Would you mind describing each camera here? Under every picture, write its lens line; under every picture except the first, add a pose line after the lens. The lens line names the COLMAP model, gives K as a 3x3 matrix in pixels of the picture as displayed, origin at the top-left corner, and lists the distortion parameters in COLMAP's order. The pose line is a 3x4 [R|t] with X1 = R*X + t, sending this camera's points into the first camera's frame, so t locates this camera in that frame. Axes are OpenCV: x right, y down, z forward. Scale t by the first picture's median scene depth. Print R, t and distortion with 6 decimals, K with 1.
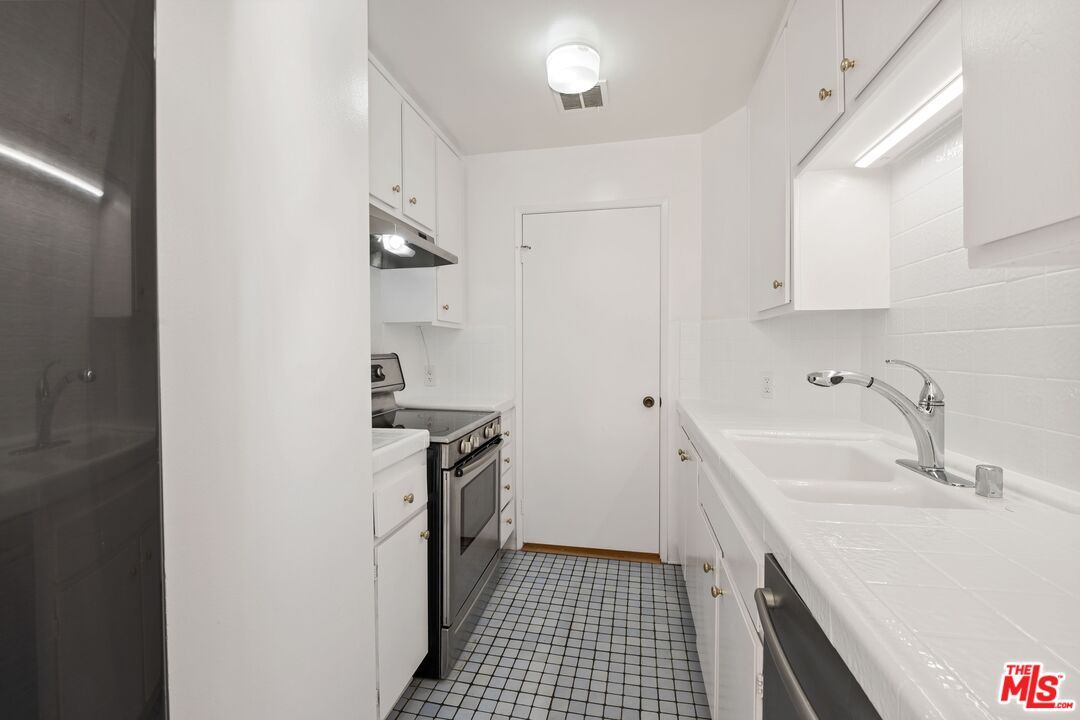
lens RADIAL K [[477.4, 0, 535.6], [0, 477.4, 352.5], [0, 0, 1]] dist [-0.003458, -0.000272]
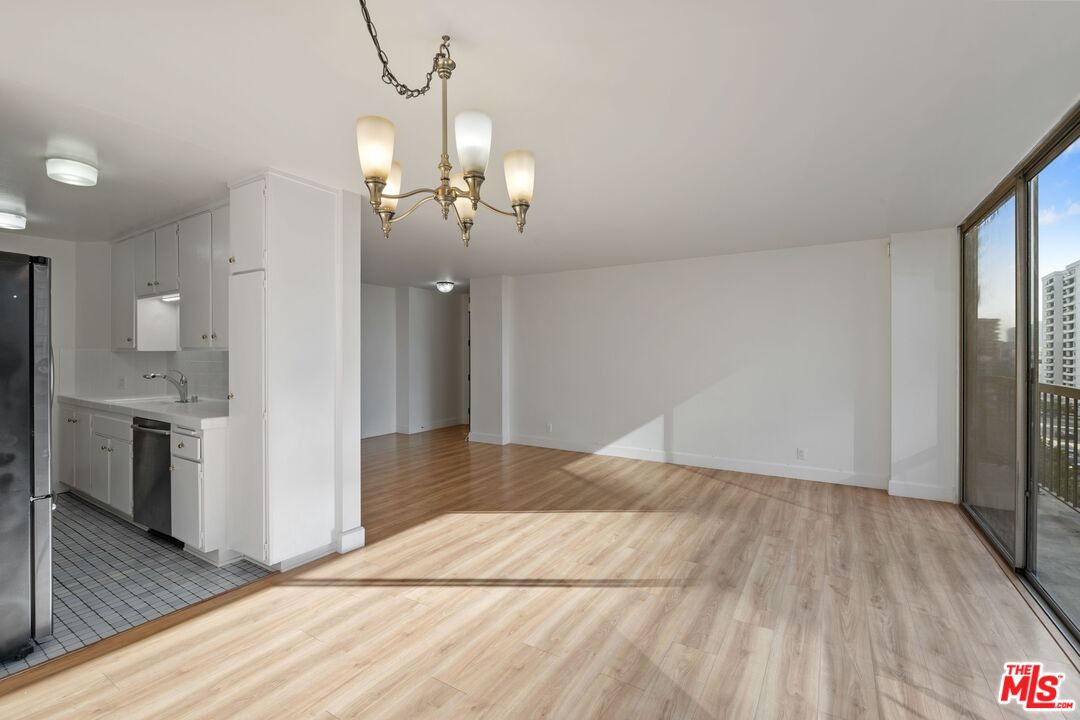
lens RADIAL K [[477.4, 0, 535.5], [0, 477.4, 357.5], [0, 0, 1]] dist [-0.003458, -0.000272]
pose [[0.352410, 0.010907, 0.935782, -1.388252], [-0.000487, 0.999934, -0.011471, -0.033079], [-0.935846, 0.003587, 0.352392, -2.405944]]
